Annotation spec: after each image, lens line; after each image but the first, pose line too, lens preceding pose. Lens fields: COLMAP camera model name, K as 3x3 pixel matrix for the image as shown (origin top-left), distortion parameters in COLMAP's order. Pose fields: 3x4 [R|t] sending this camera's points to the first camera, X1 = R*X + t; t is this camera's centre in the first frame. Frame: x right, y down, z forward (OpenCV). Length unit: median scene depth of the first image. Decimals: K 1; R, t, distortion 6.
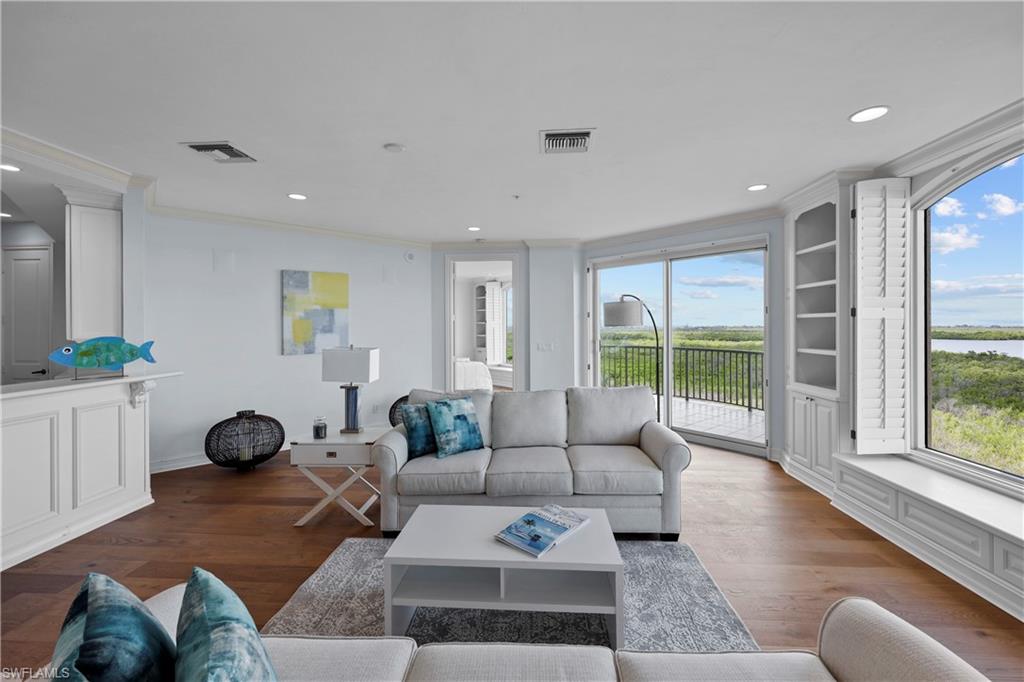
lens RADIAL K [[419.6, 0, 516.2], [0, 419.6, 326.2], [0, 0, 1]] dist [0.001592, 0.000142]
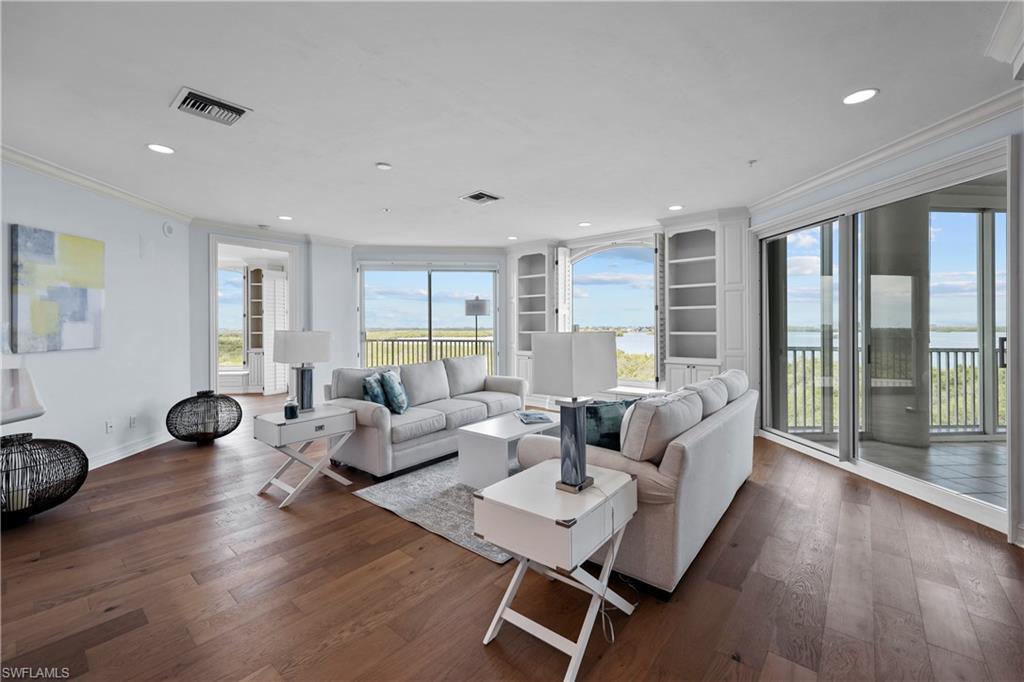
lens RADIAL K [[415.7, 0, 512.1], [0, 415.7, 330.2], [0, 0, 1]] dist [0.001857, 0.000276]
pose [[0.597994, -0.006018, 0.801478, -0.614504], [0.003457, 0.999982, 0.004928, 0.032306], [-0.801493, -0.000176, 0.598004, -0.018699]]
